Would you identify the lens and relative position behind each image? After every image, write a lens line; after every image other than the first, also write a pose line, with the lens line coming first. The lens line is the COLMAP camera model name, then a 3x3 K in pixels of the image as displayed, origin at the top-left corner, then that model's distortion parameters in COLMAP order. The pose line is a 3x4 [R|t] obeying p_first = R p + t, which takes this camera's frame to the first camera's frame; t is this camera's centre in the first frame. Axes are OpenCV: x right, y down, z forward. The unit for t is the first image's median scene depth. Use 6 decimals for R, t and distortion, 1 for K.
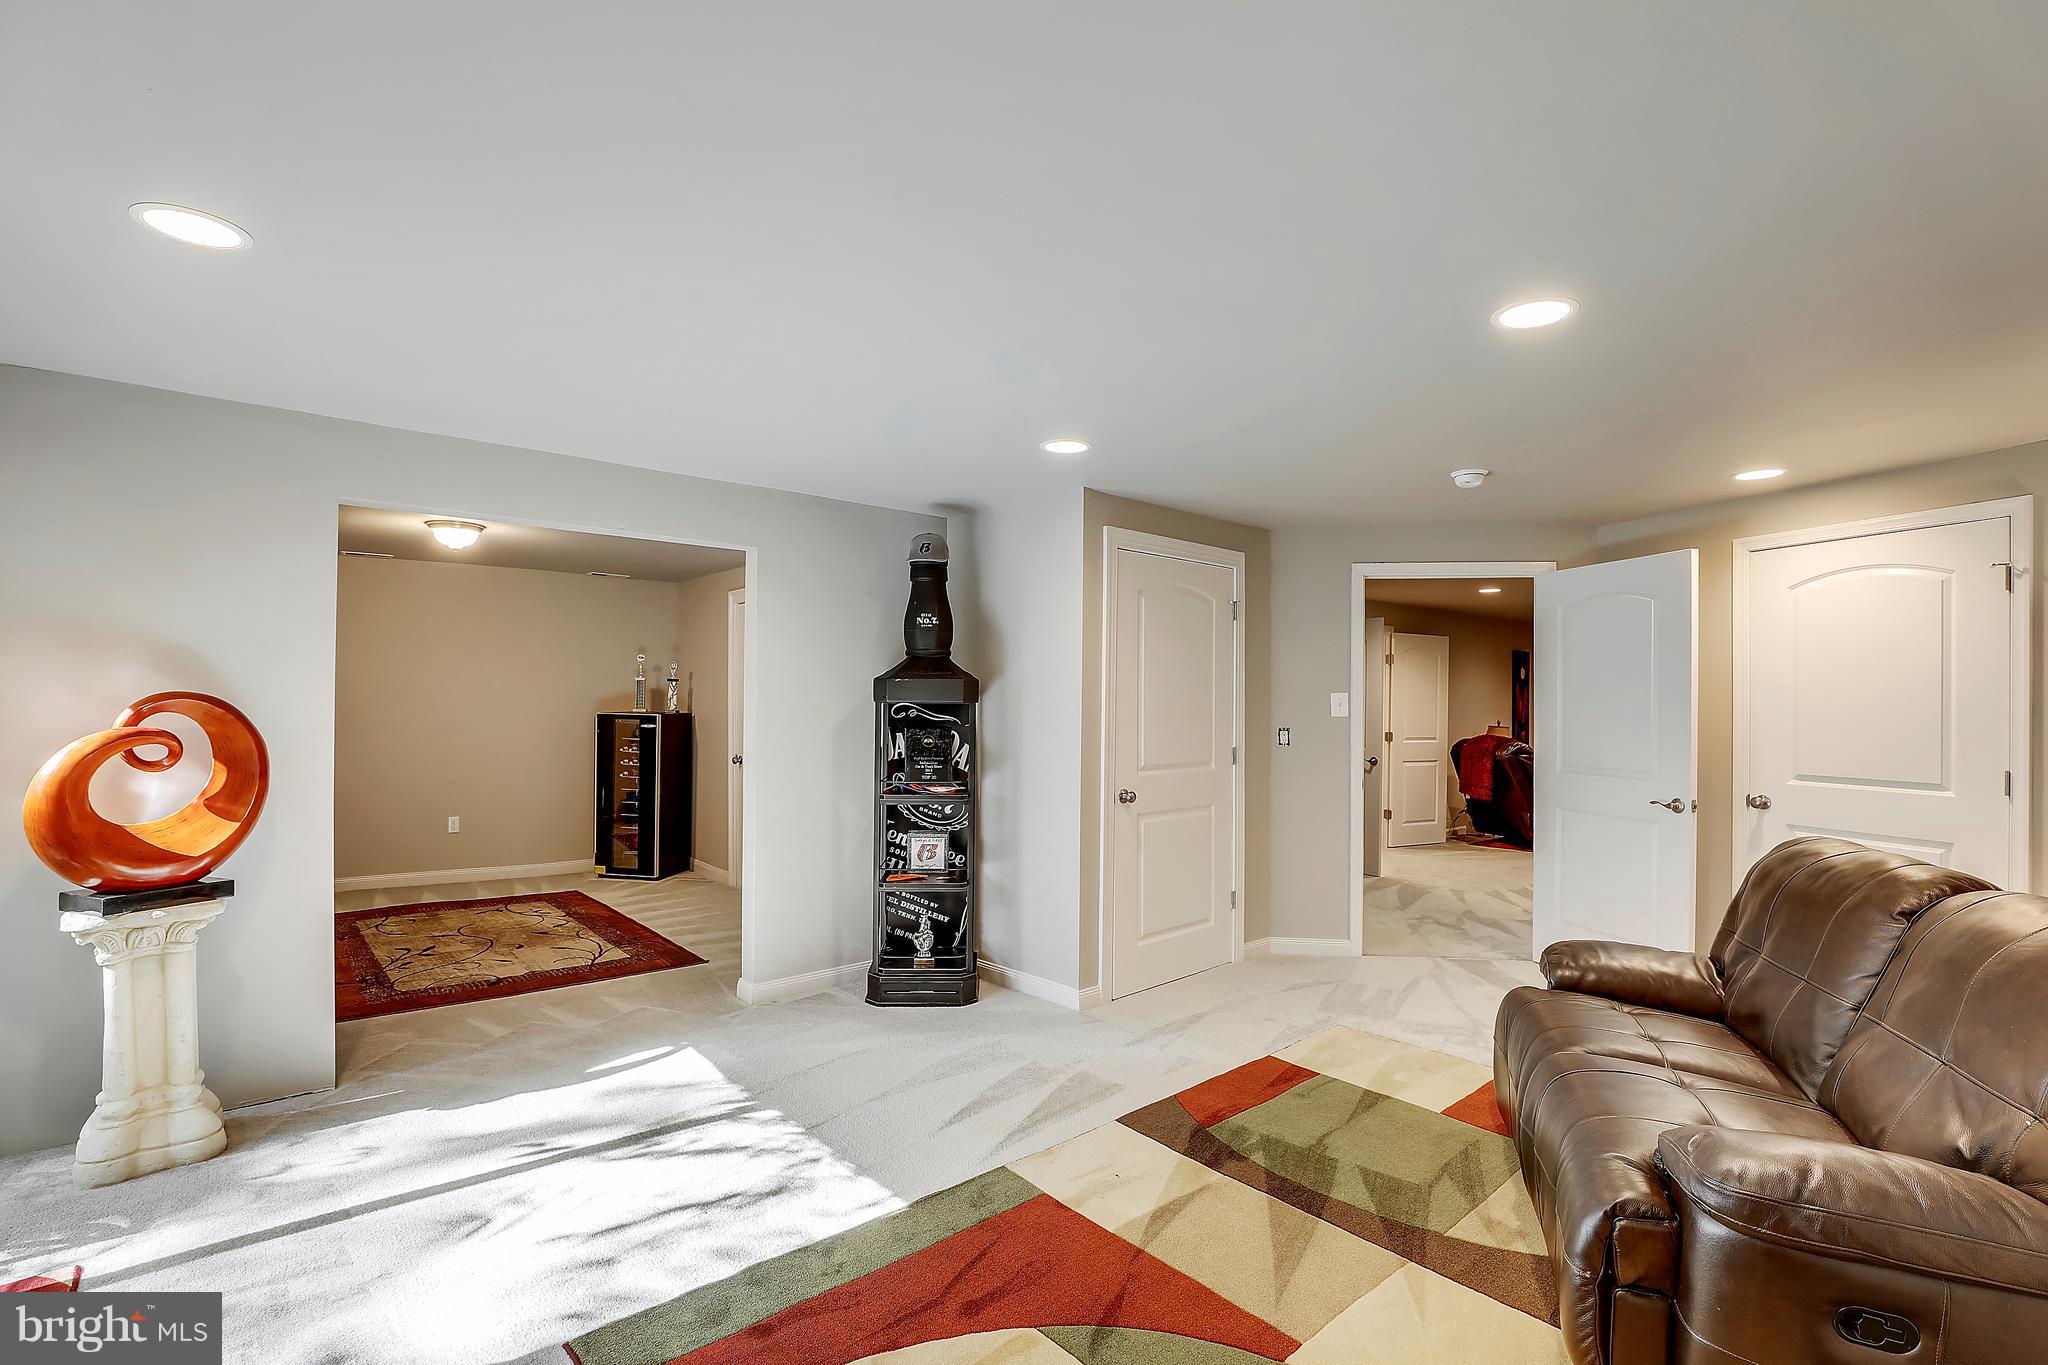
lens RADIAL K [[945.6, 0, 1025.7], [0, 945.6, 709.4], [0, 0, 1]] dist [-0.044243, 0.013144]
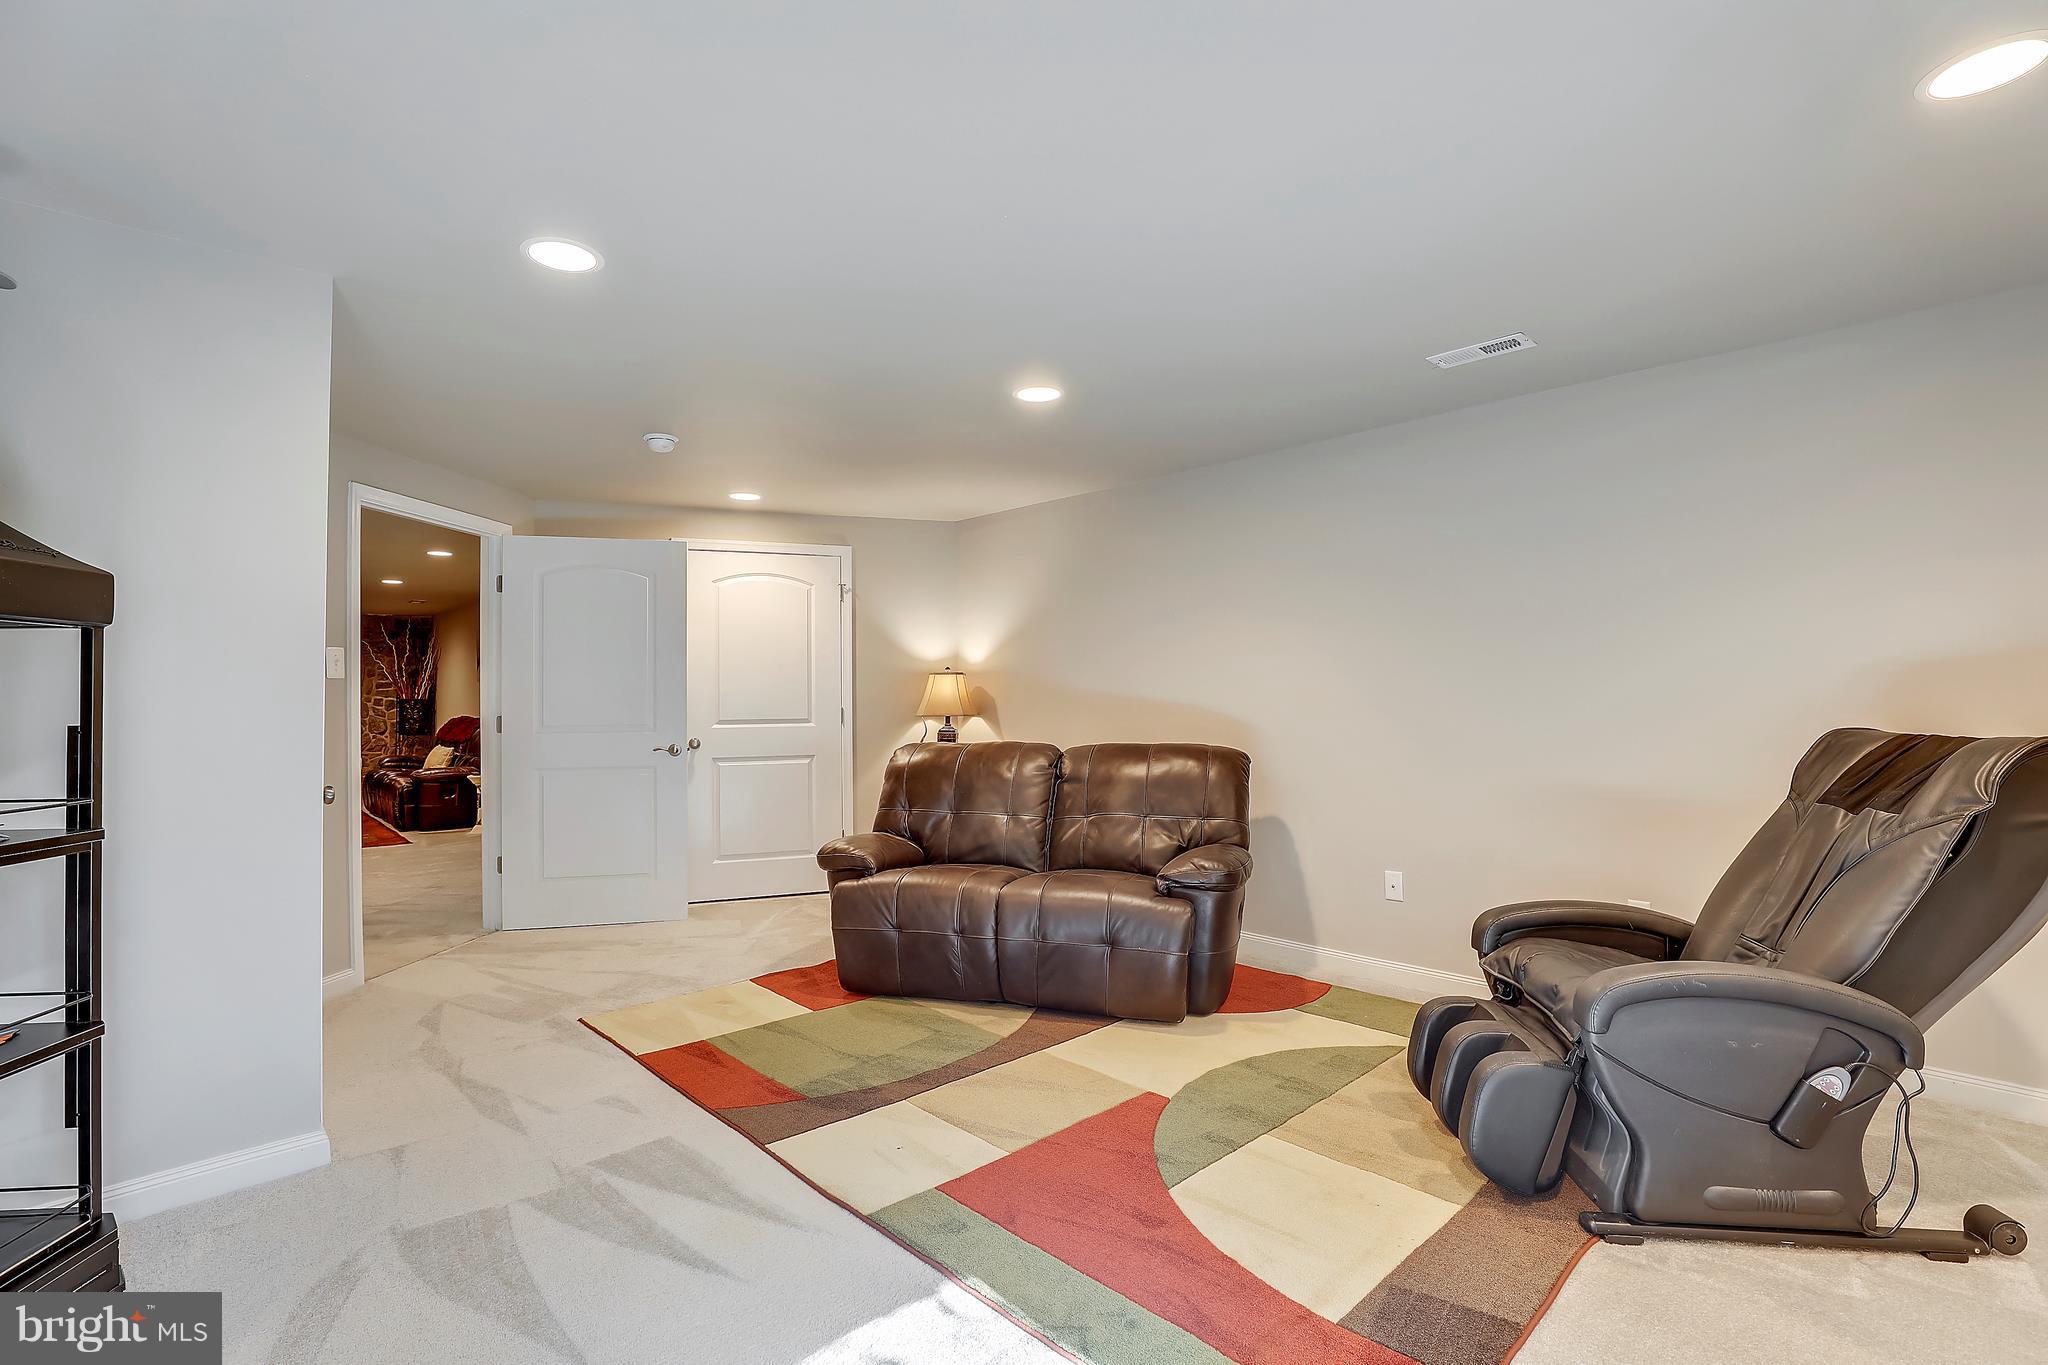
lens RADIAL K [[945.6, 0, 1025.7], [0, 945.6, 709.4], [0, 0, 1]] dist [-0.044243, 0.013144]
pose [[-0.043804, -0.018578, 0.998867, -0.674891], [0.013242, 0.999728, 0.019175, 0.041405], [-0.998952, 0.014067, -0.043546, 0.744649]]
